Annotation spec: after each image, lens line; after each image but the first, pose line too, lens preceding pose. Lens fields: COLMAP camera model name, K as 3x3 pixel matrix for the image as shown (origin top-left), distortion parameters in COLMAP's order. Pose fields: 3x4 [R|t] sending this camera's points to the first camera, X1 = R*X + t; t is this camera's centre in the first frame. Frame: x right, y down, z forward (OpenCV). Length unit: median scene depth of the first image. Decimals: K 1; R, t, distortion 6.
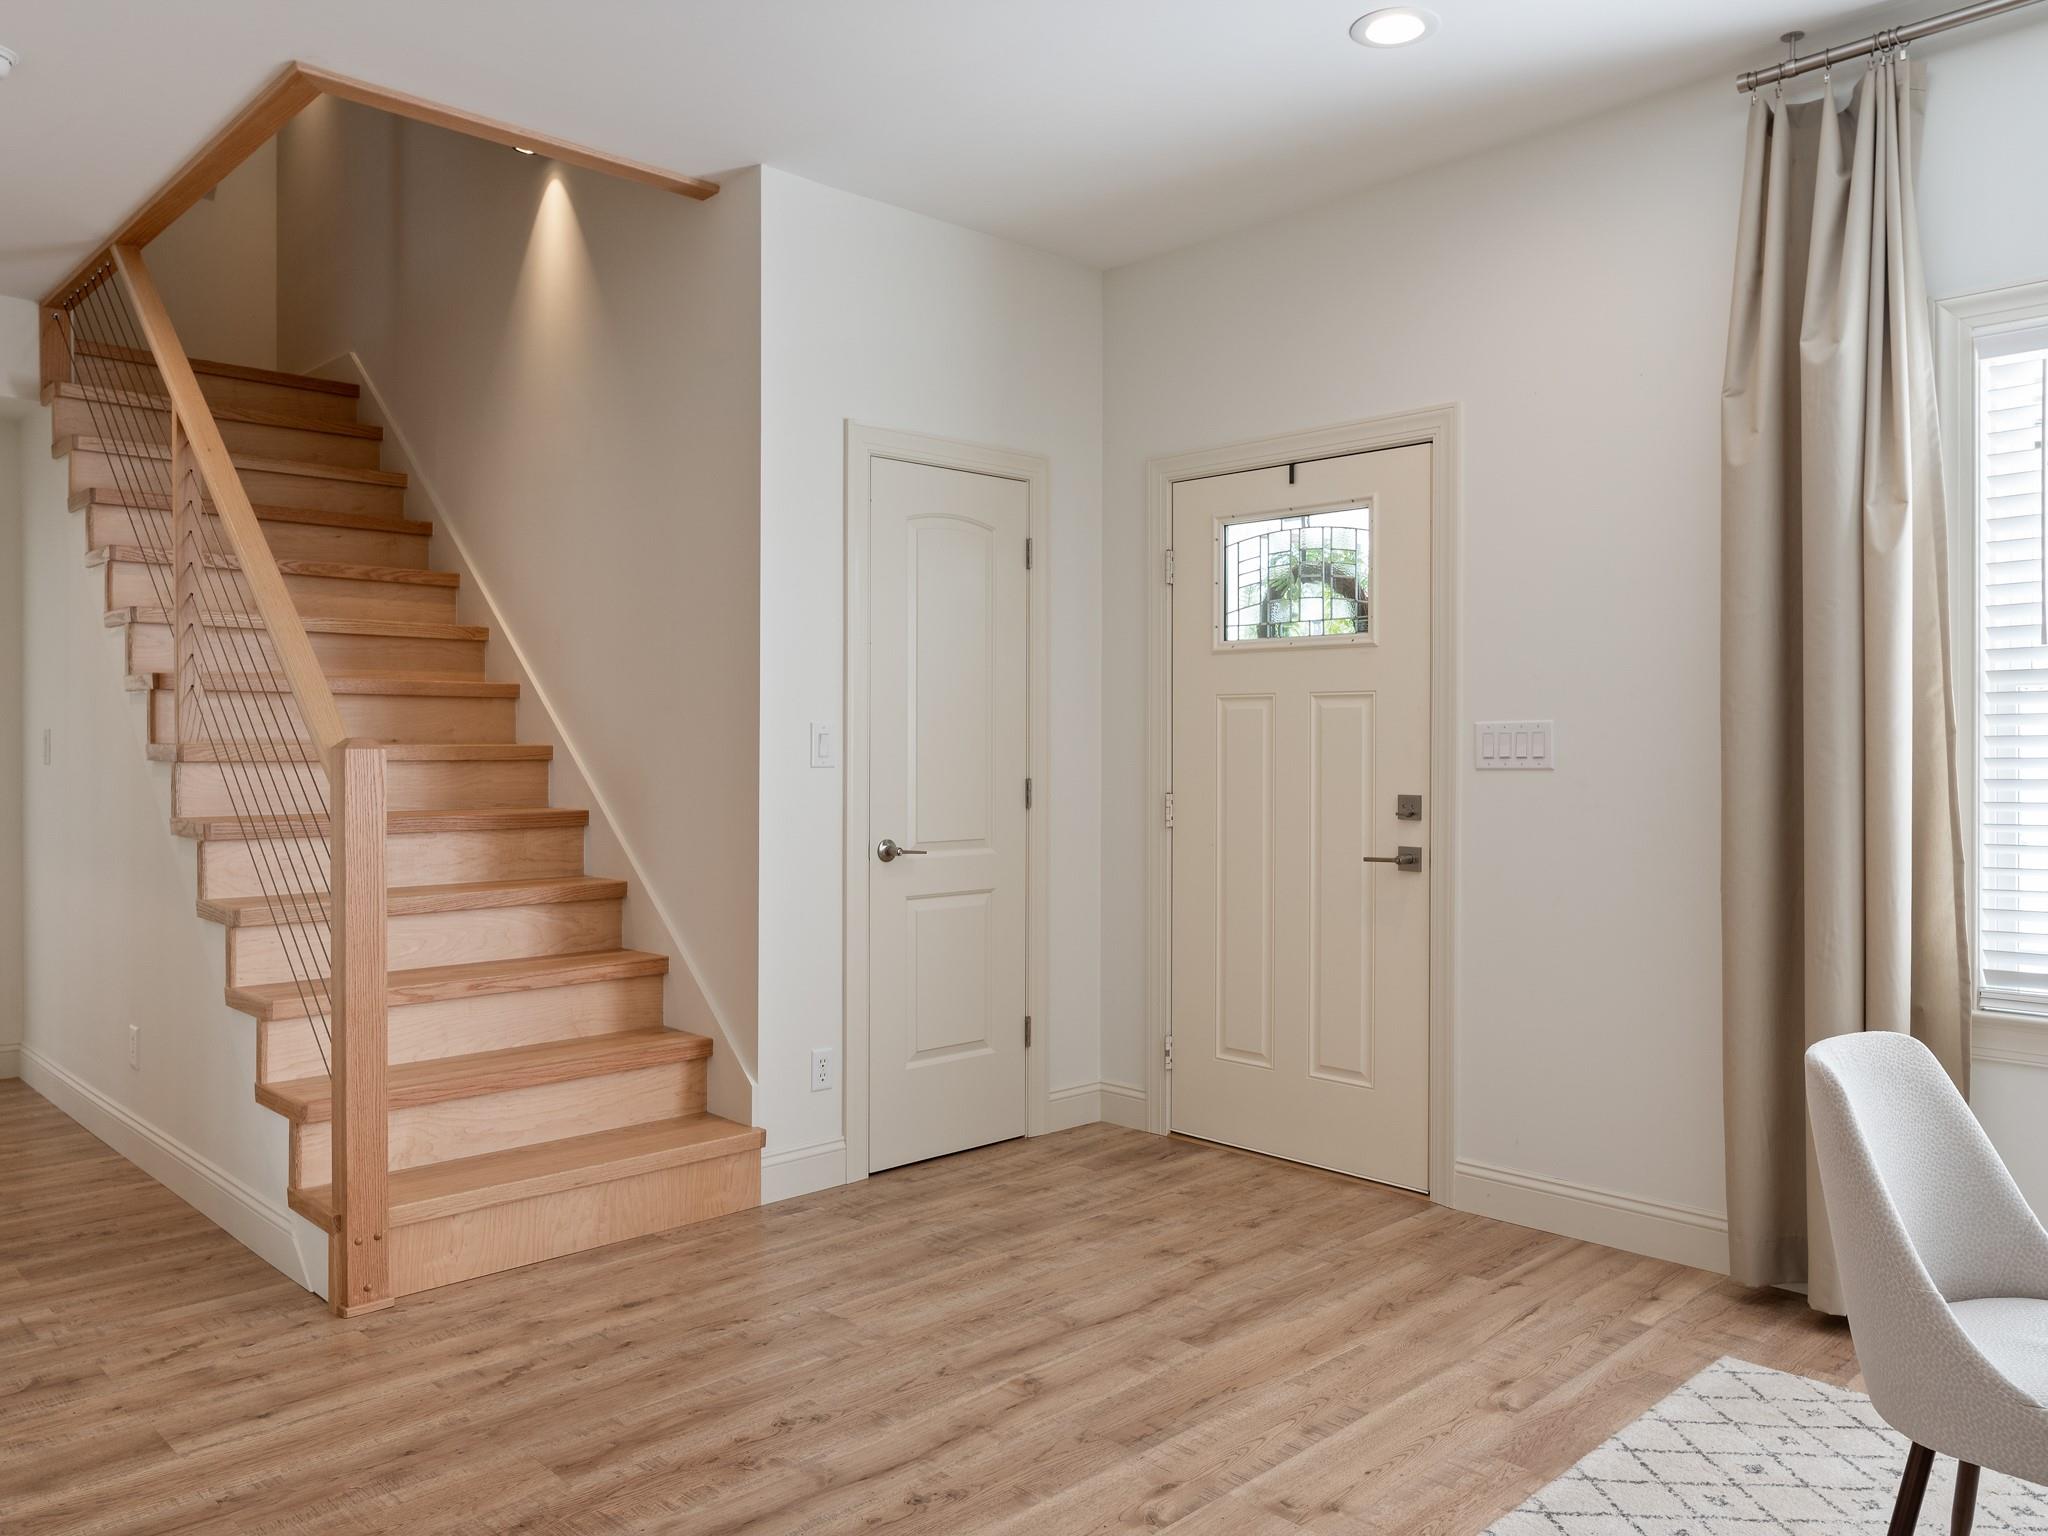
lens RADIAL K [[1508.7, 0, 1024.4], [0, 1508.7, 762.0], [0, 0, 1]] dist [0.003653, -0.004946]
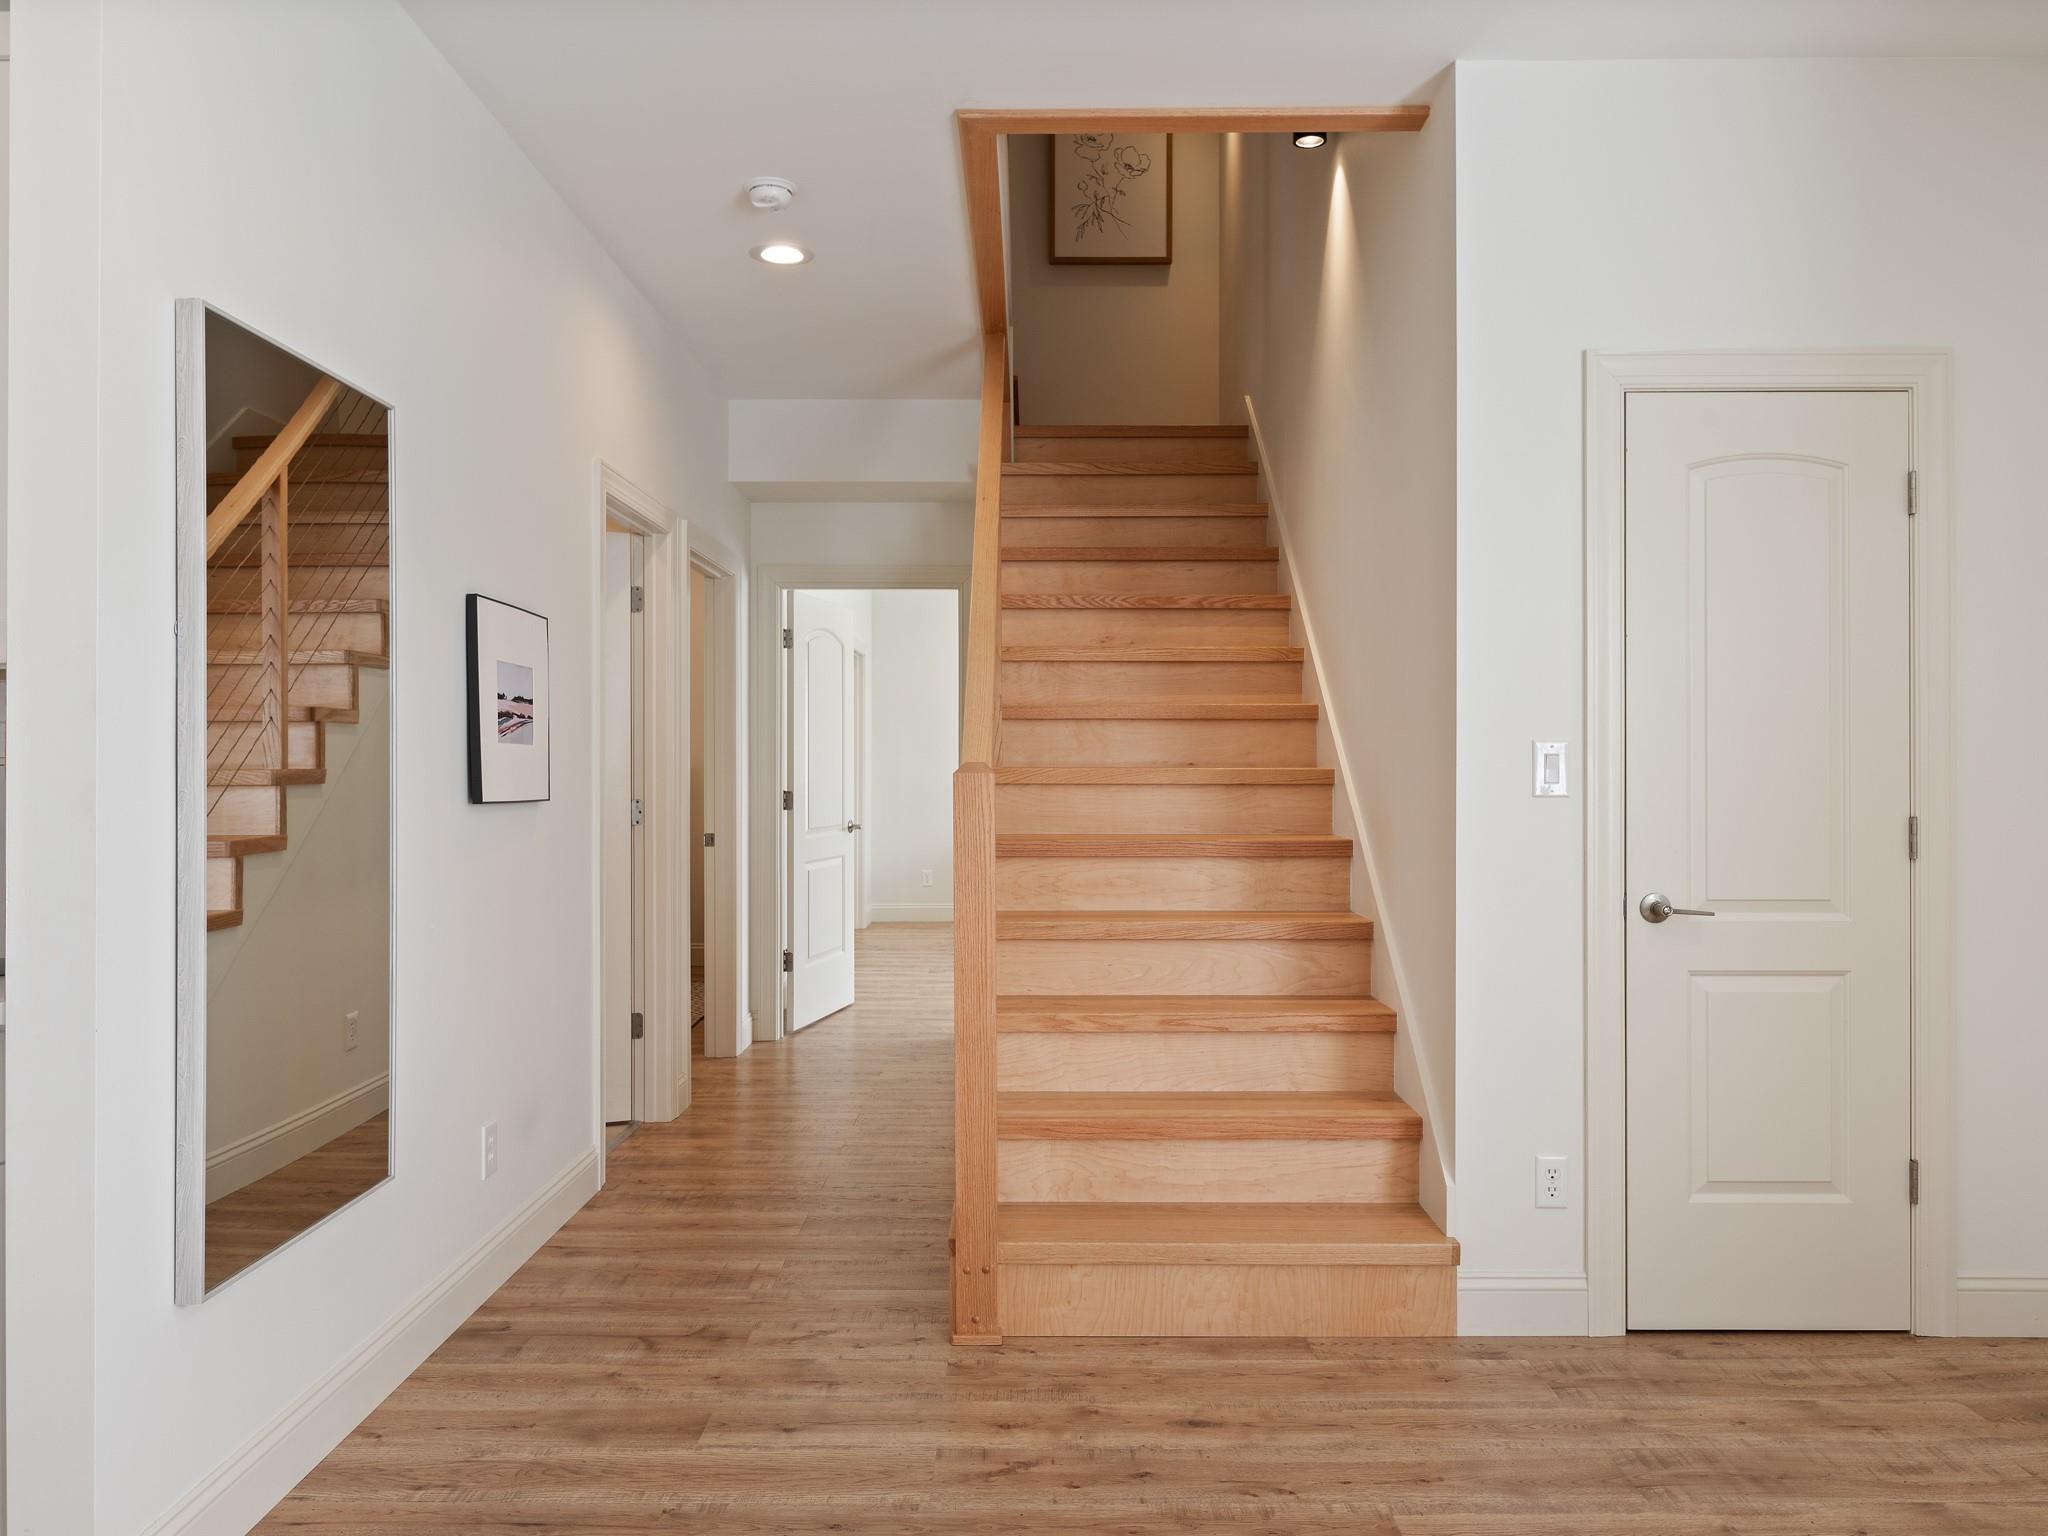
lens RADIAL K [[1394.0, 0, 1025.4], [0, 1394.0, 760.7], [0, 0, 1]] dist [0.002445, -0.006230]
pose [[0.717905, -0.003634, -0.696132, 0.180732], [-0.007515, 0.999888, -0.012970, -0.004027], [0.696100, 0.014542, 0.717797, 0.294424]]
